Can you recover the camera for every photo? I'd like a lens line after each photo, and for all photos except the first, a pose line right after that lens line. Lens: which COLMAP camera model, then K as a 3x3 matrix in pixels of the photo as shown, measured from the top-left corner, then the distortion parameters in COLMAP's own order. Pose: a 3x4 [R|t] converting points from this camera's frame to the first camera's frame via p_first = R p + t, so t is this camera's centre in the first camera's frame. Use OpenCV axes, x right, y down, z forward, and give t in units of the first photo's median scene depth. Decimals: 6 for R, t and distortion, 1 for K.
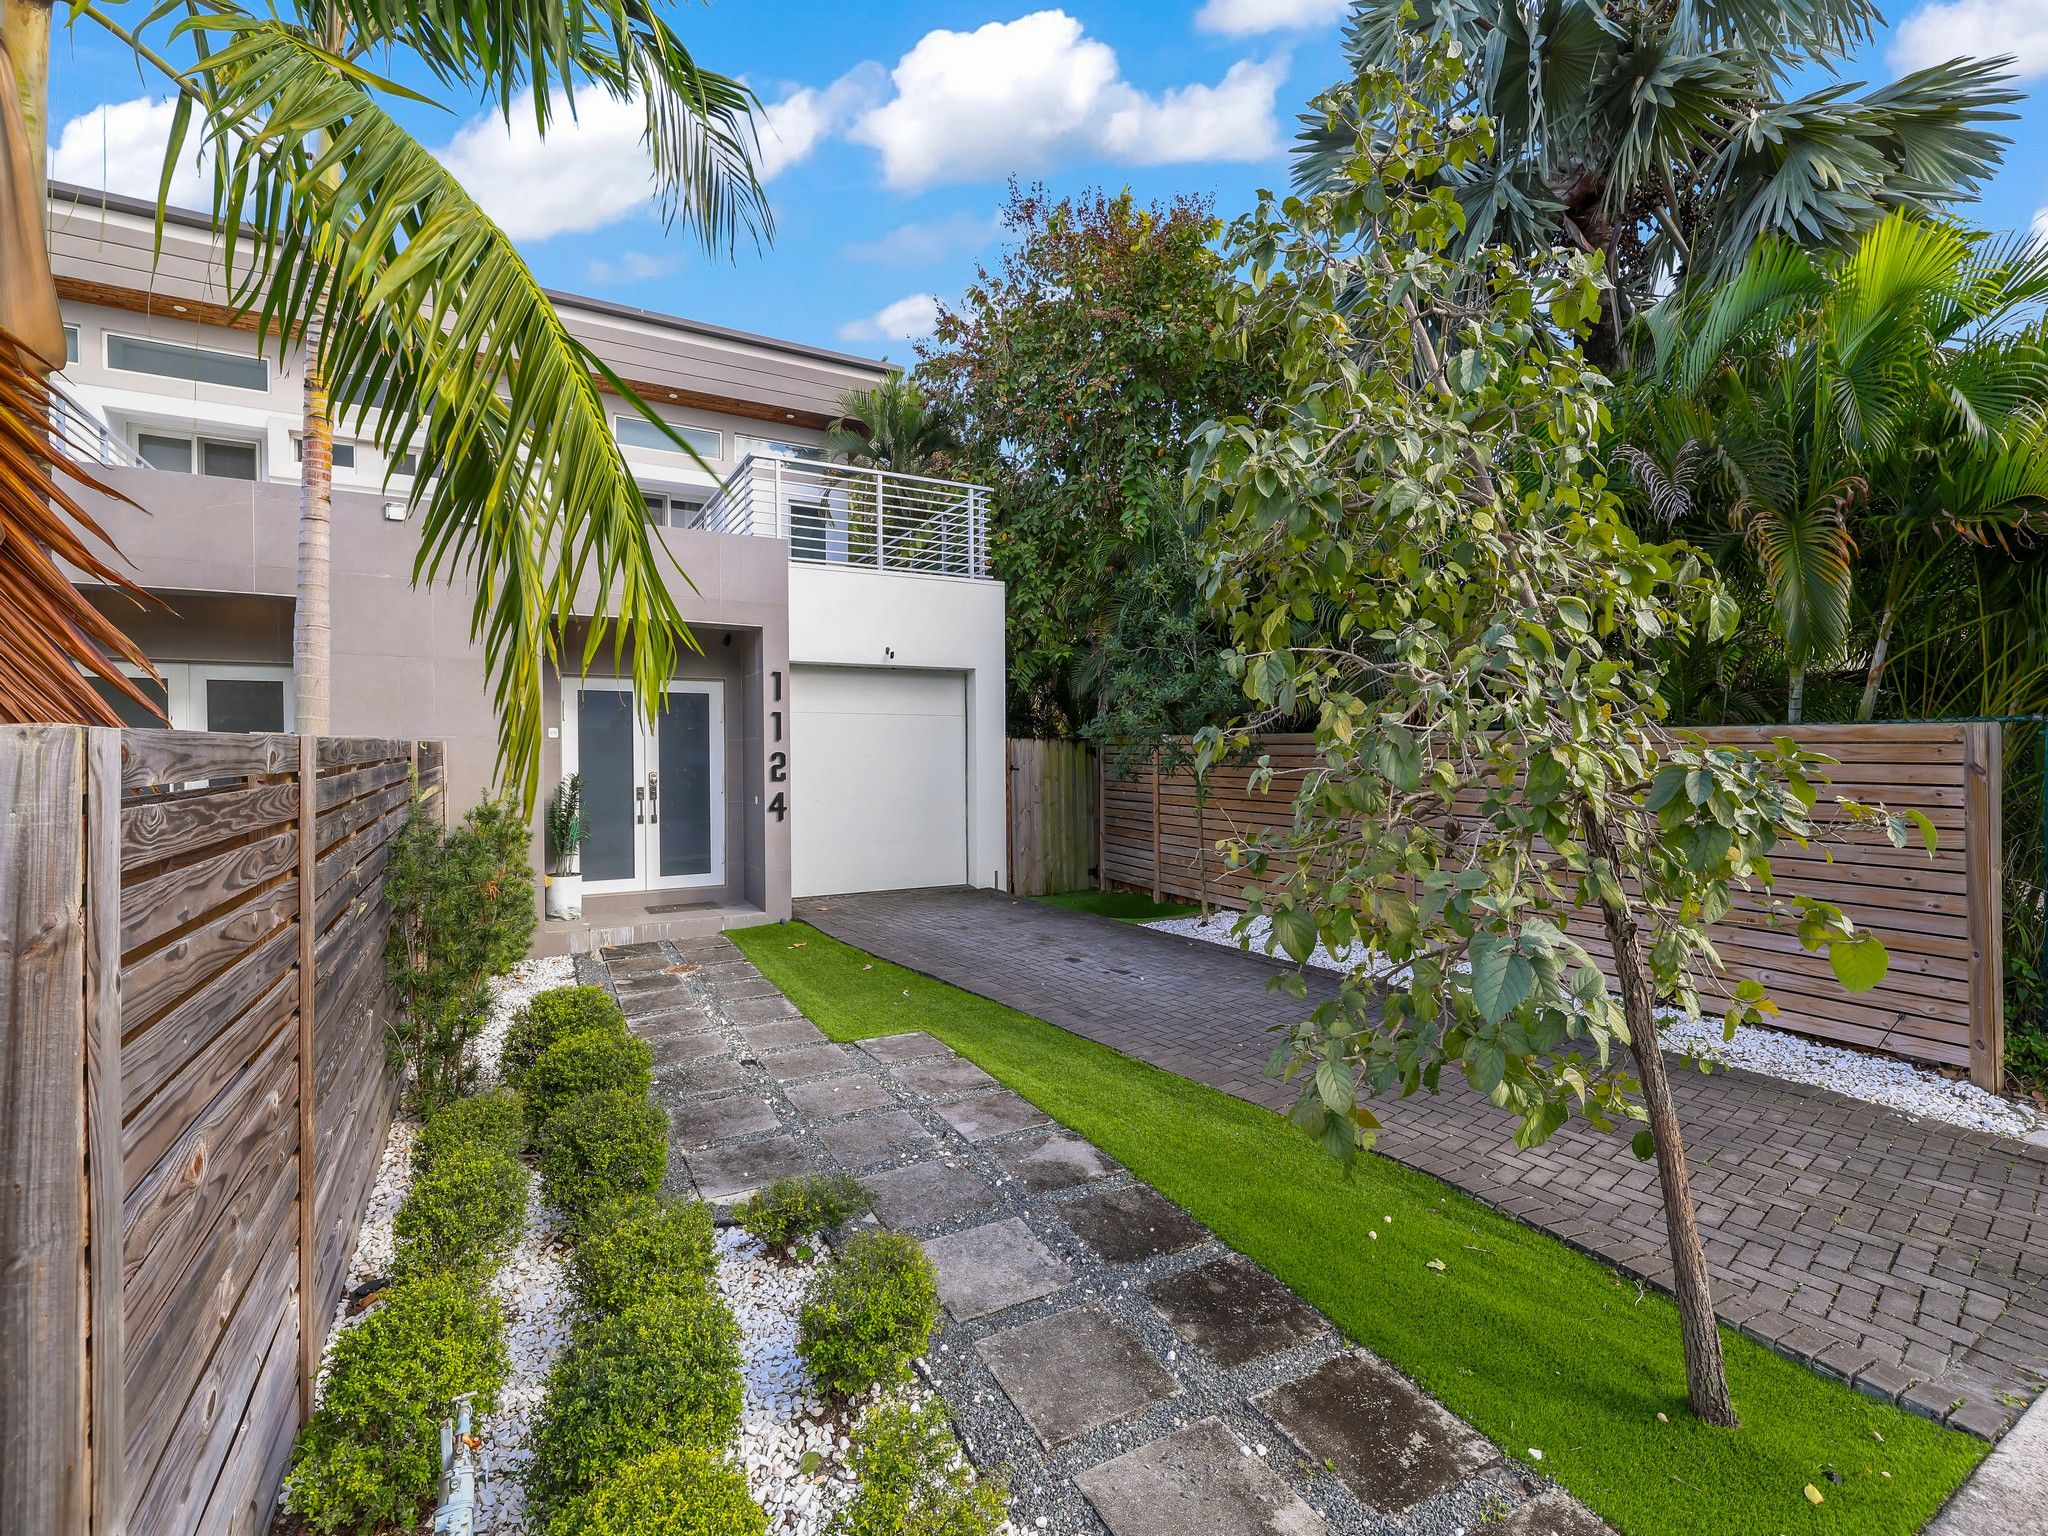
lens RADIAL K [[915.4, 0, 1027.5], [0, 915.4, 753.2], [0, 0, 1]] dist [0.003373, 0.000116]
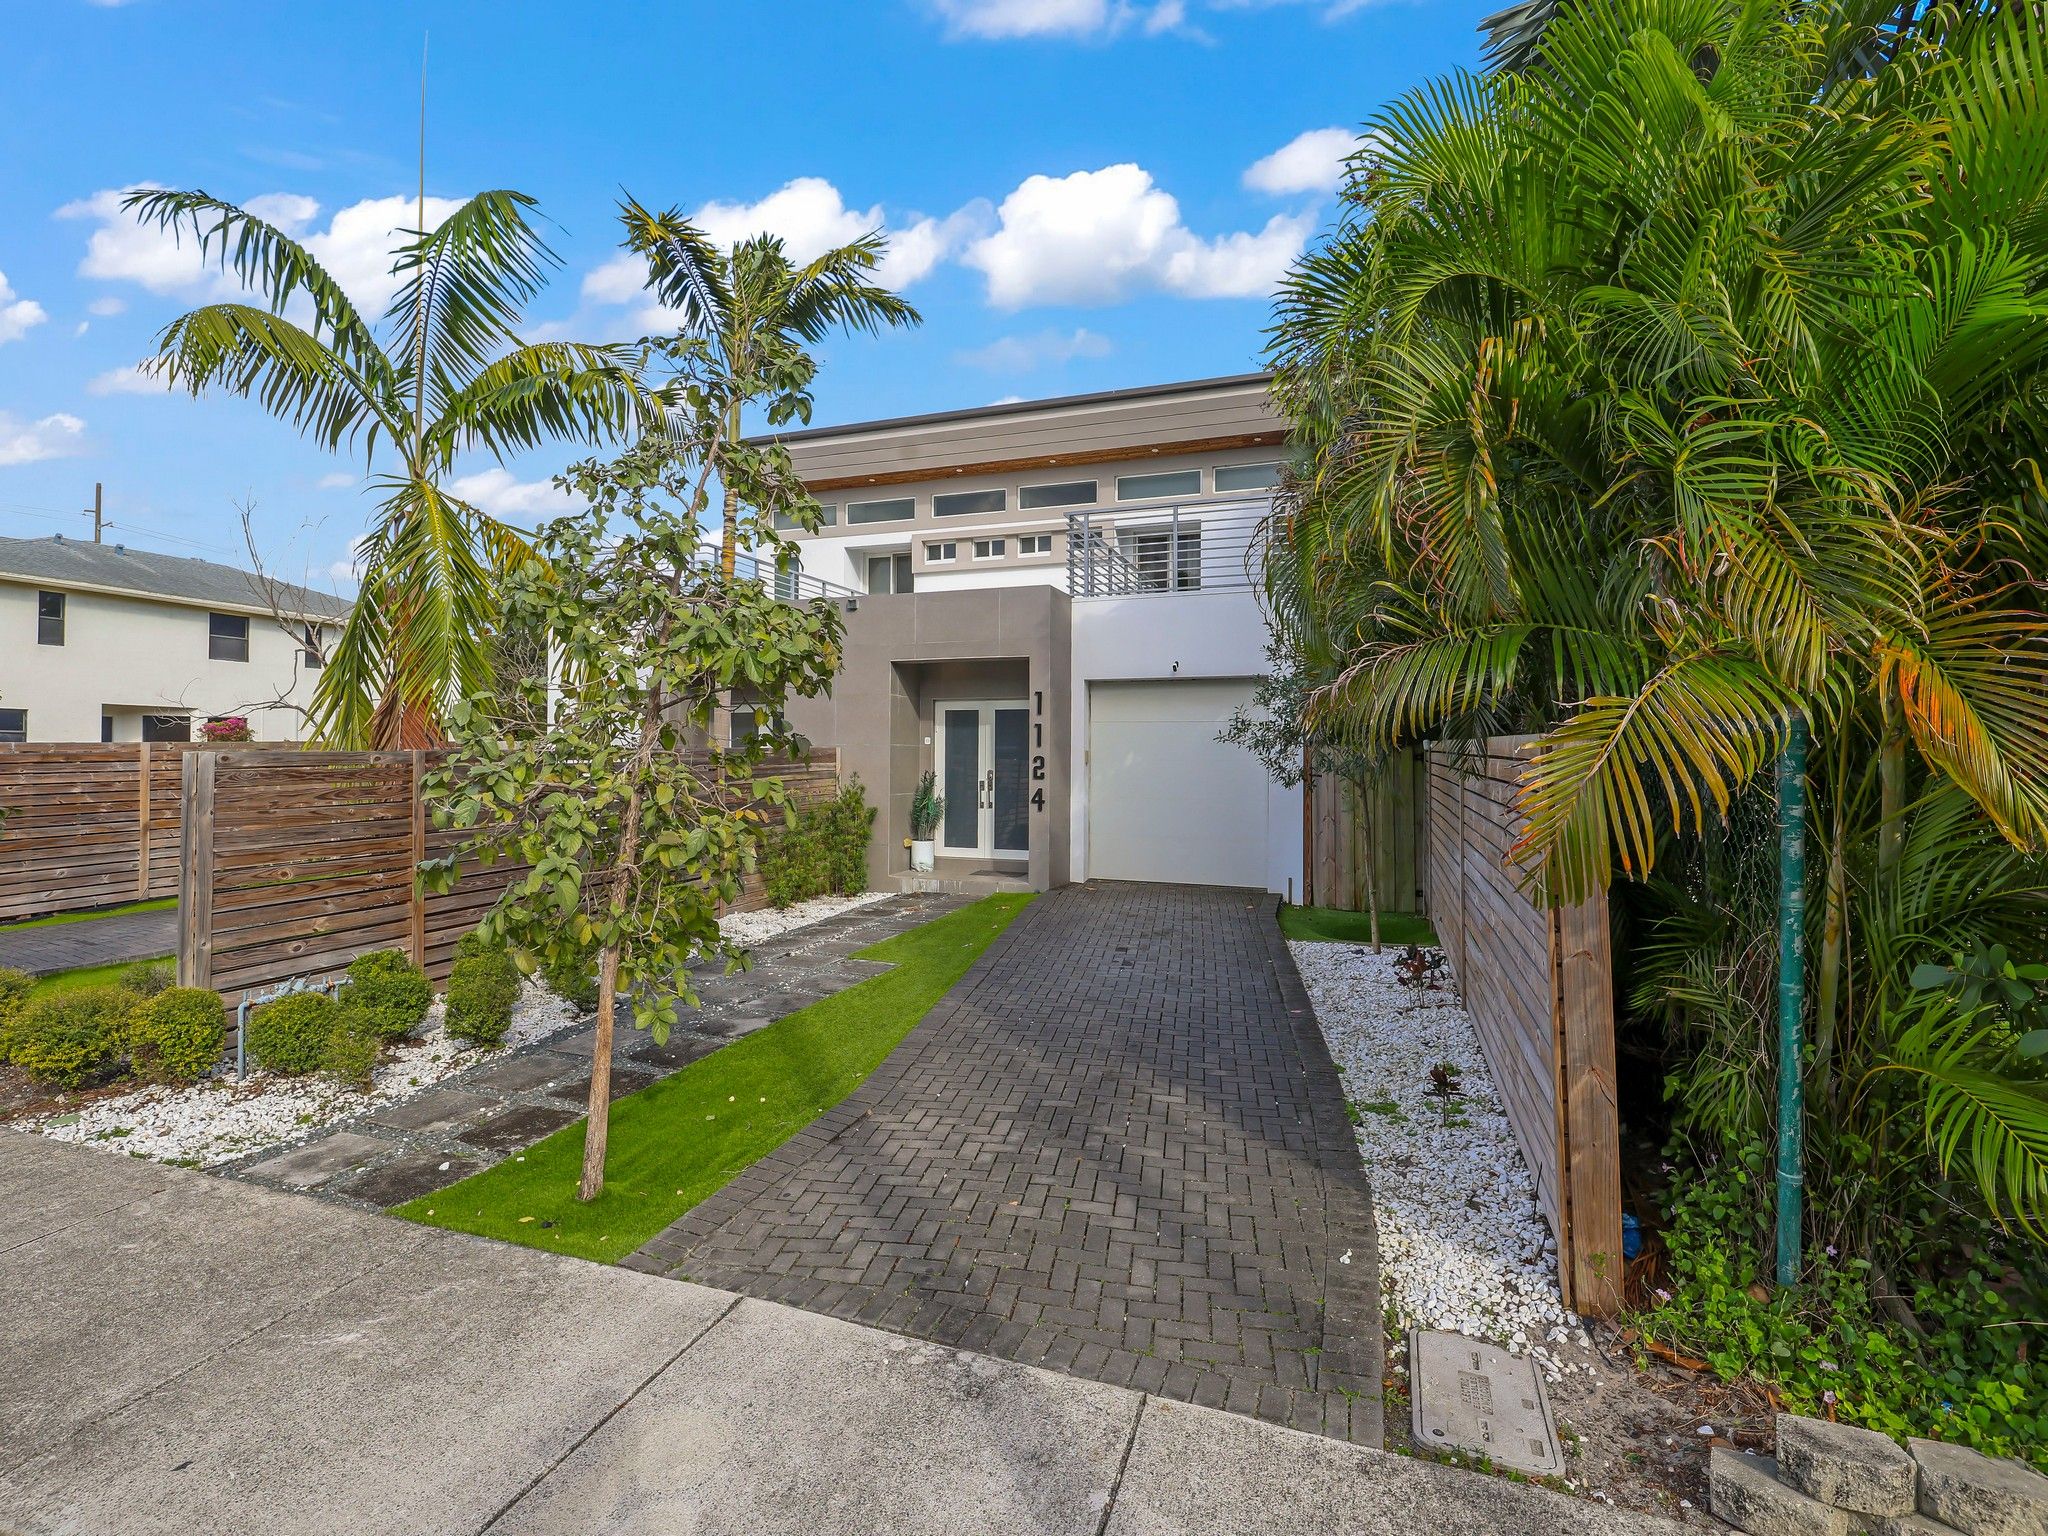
lens RADIAL K [[942.5, 0, 1024.0], [0, 942.5, 768.0], [0, 0, 1]] dist [0.001267, -0.000004]
pose [[0.653043, 0.018242, -0.757101, 0.683880], [-0.008039, 0.999821, 0.017156, -0.006779], [0.757278, -0.005118, 0.653073, 0.149635]]
